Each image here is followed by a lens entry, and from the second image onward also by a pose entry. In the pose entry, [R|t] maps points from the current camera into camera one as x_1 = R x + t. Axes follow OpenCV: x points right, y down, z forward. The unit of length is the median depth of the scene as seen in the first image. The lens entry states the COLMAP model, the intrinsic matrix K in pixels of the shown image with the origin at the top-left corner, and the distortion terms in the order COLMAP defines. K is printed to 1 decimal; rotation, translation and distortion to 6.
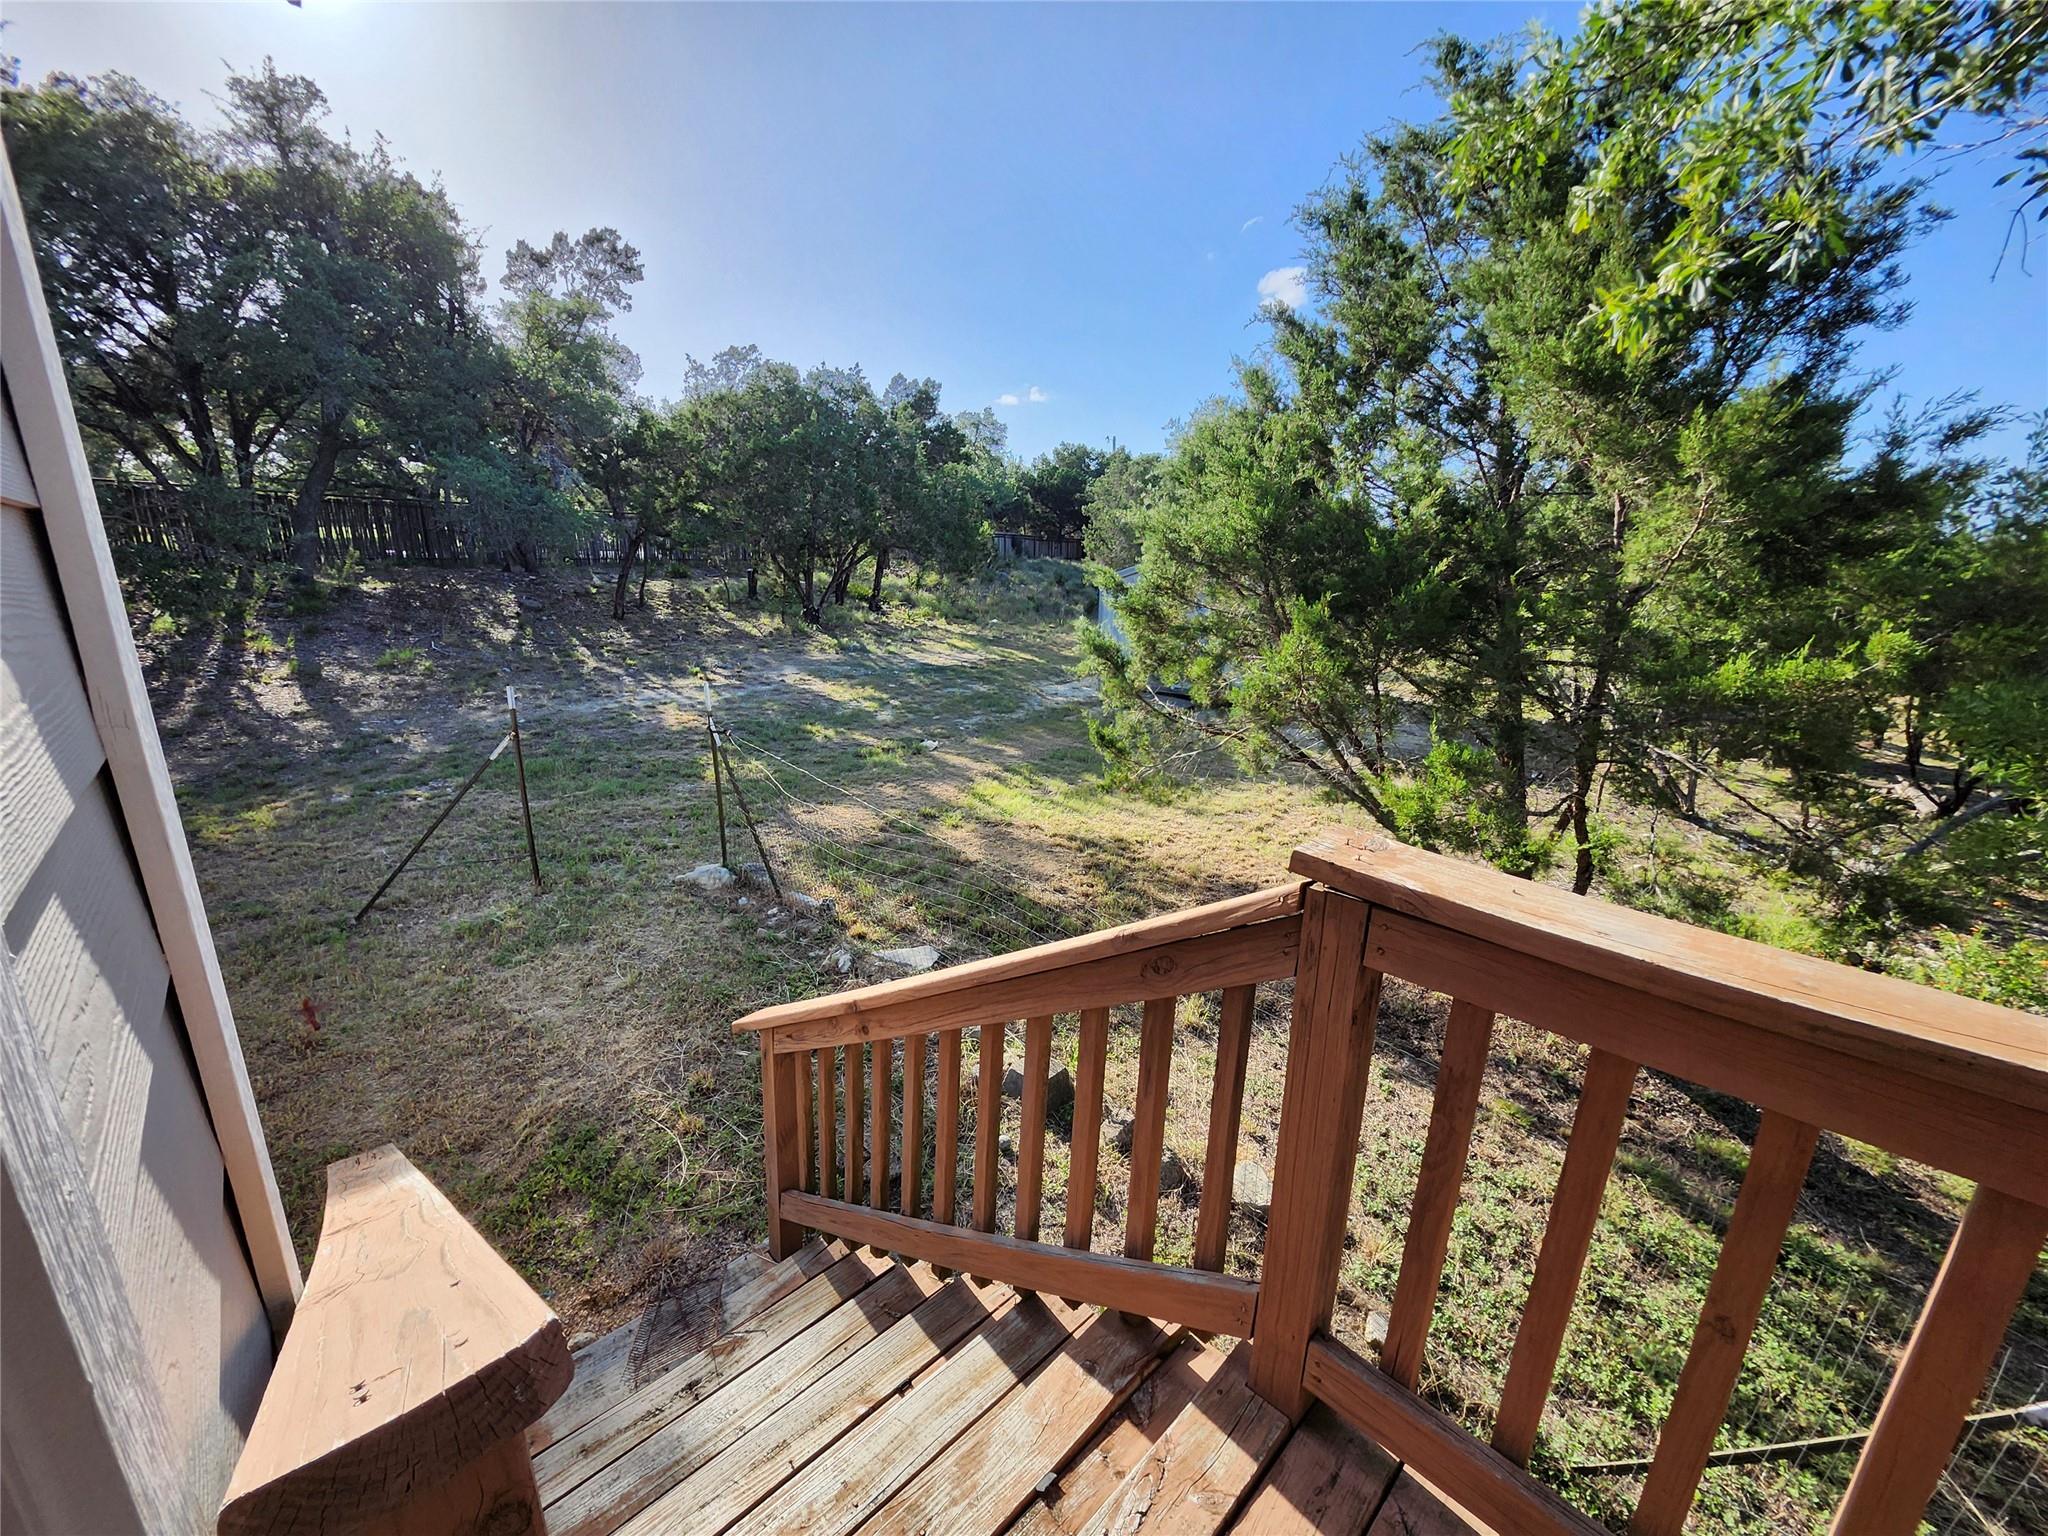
lens RADIAL K [[814.3, 0, 1024.0], [0, 814.3, 768.0], [0, 0, 1]] dist [-0.000061, -0.000044]
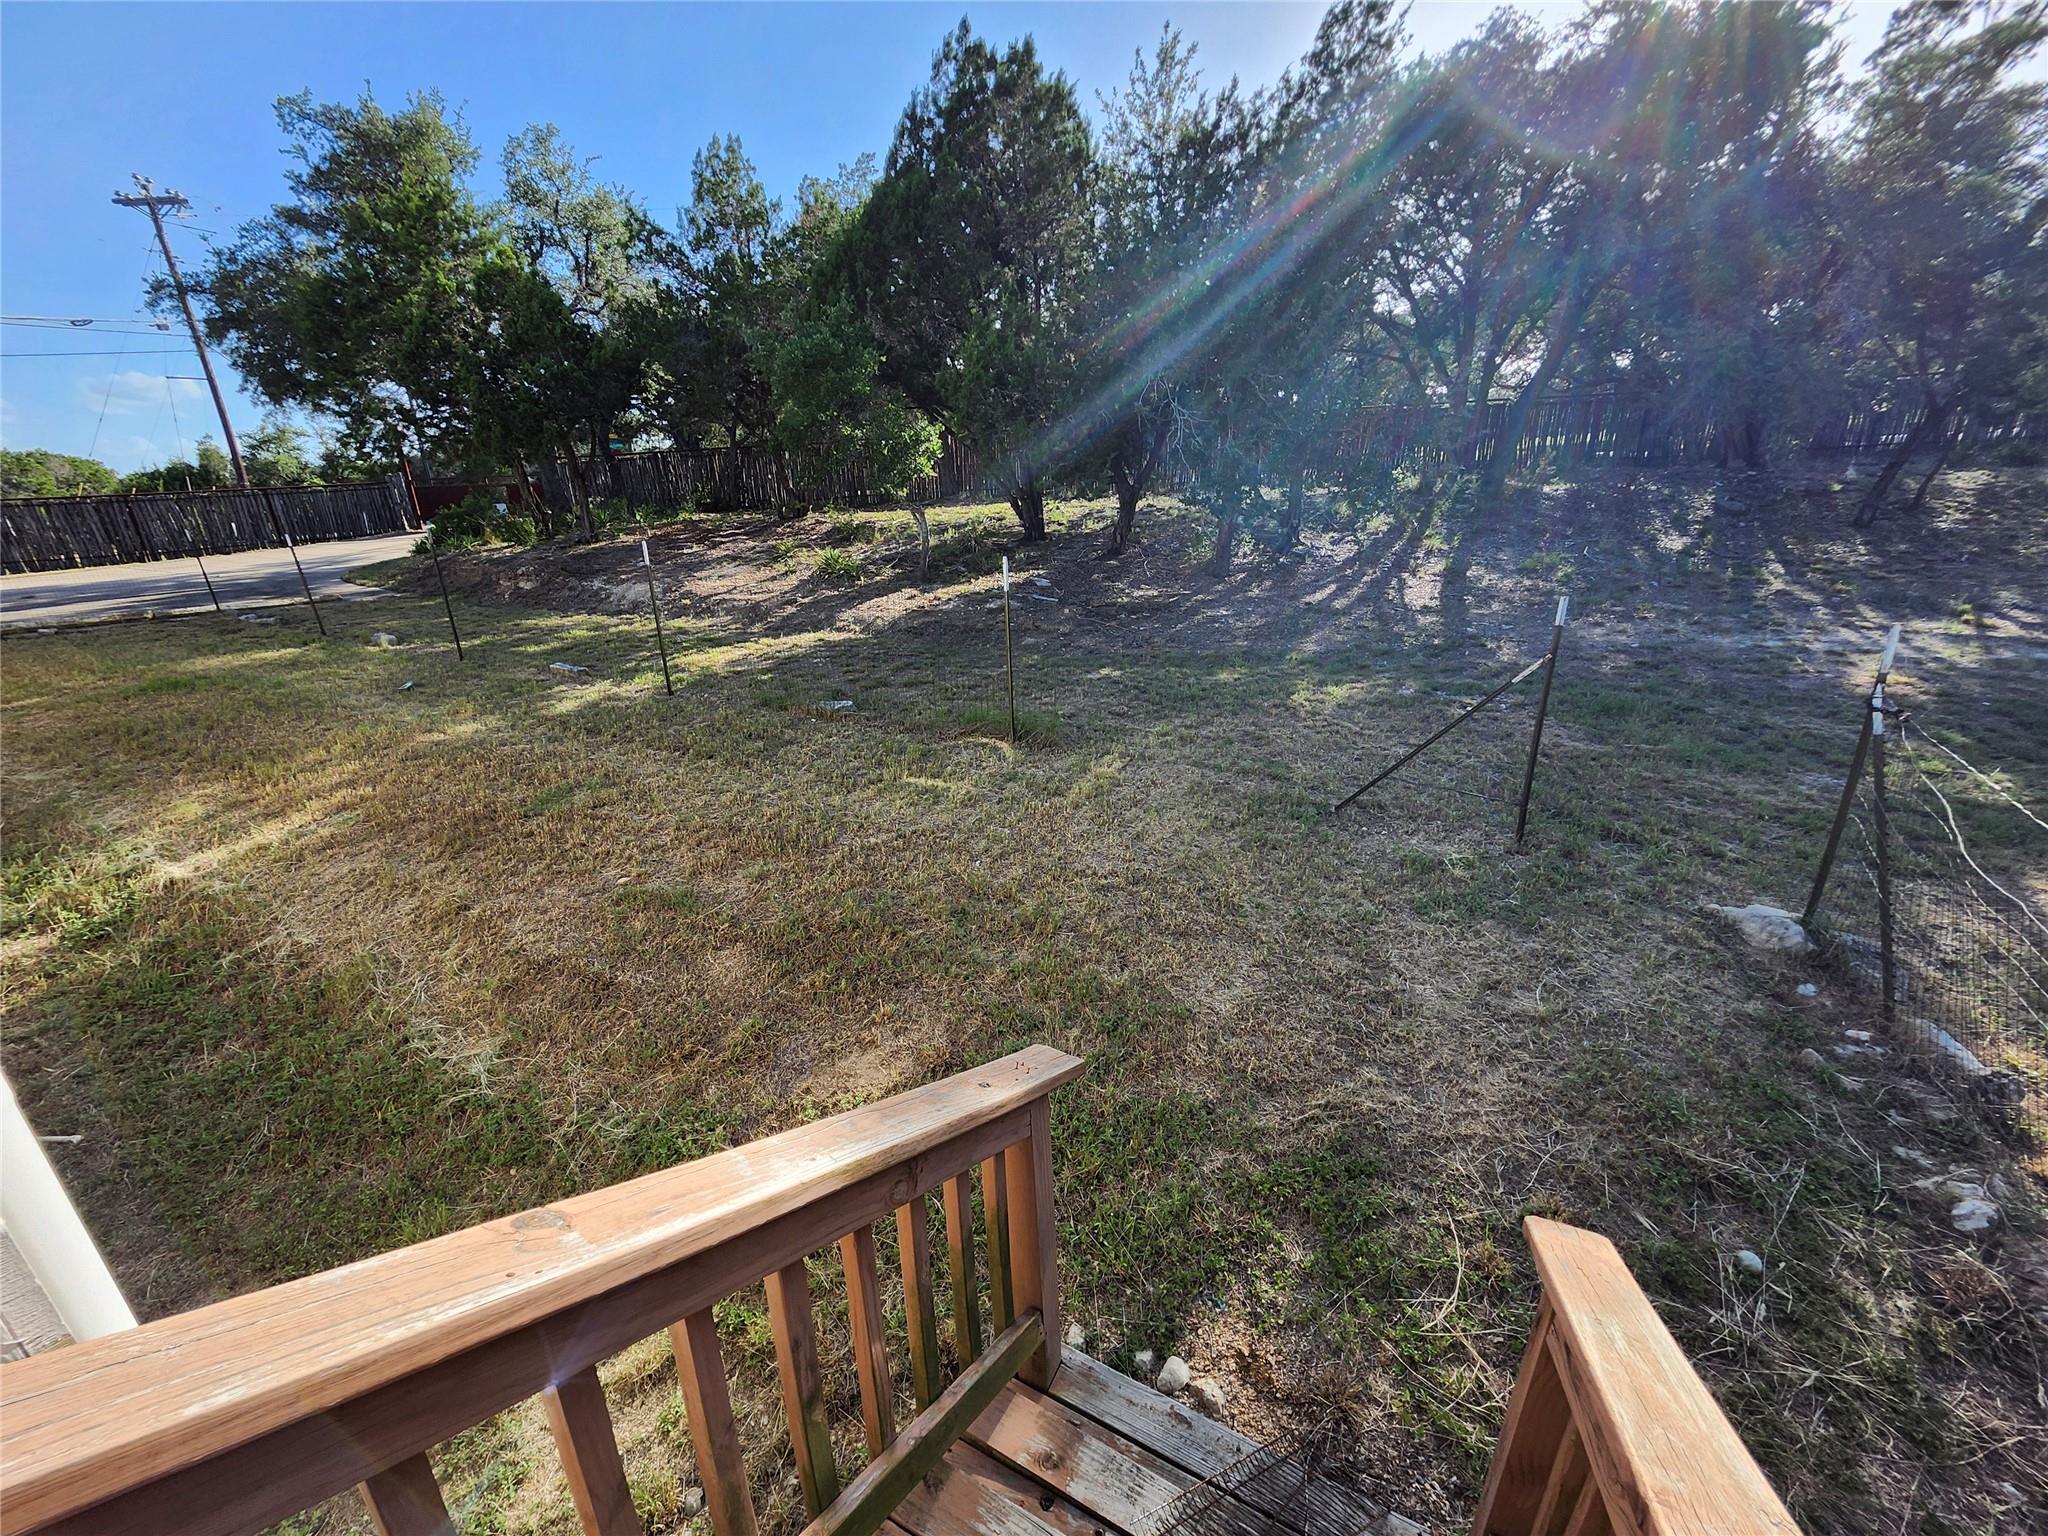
lens RADIAL K [[814.3, 0, 1024.0], [0, 814.3, 768.0], [0, 0, 1]] dist [-0.000061, -0.000044]
pose [[0.299358, 0.284742, -0.910663, -0.010329], [-0.191500, 0.952942, 0.235011, -0.013731], [0.934726, 0.104040, 0.339799, 0.140101]]
